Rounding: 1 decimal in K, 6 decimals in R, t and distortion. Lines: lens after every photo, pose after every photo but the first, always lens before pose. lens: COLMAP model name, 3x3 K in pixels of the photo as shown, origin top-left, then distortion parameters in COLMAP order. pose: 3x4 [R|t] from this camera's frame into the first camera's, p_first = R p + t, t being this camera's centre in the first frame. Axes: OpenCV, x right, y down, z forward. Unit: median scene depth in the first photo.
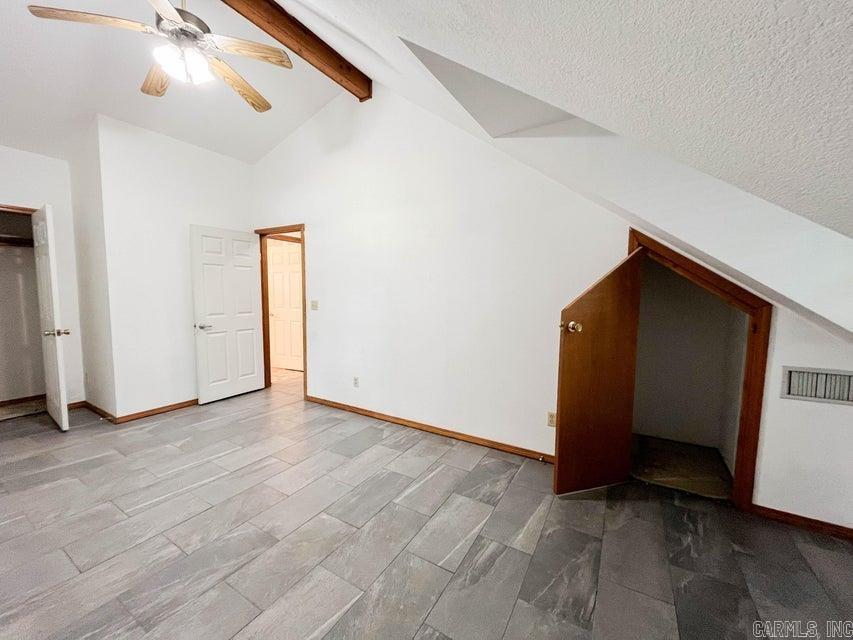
lens RADIAL K [[346.7, 0, 426.5], [0, 346.7, 320.0], [0, 0, 1]] dist [-0.001167, -0.000317]
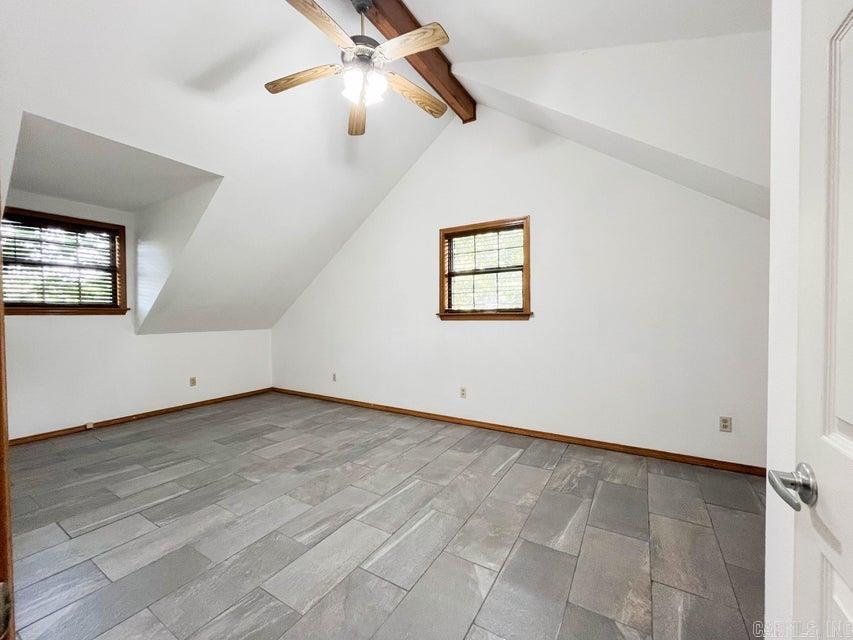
lens RADIAL K [[346.7, 0, 426.5], [0, 346.7, 320.0], [0, 0, 1]] dist [-0.001167, -0.000317]
pose [[-0.999842, -0.003145, 0.017474, -0.923609], [-0.001405, 0.995115, 0.098712, -0.126828], [-0.017699, 0.098671, -0.994963, 2.175275]]
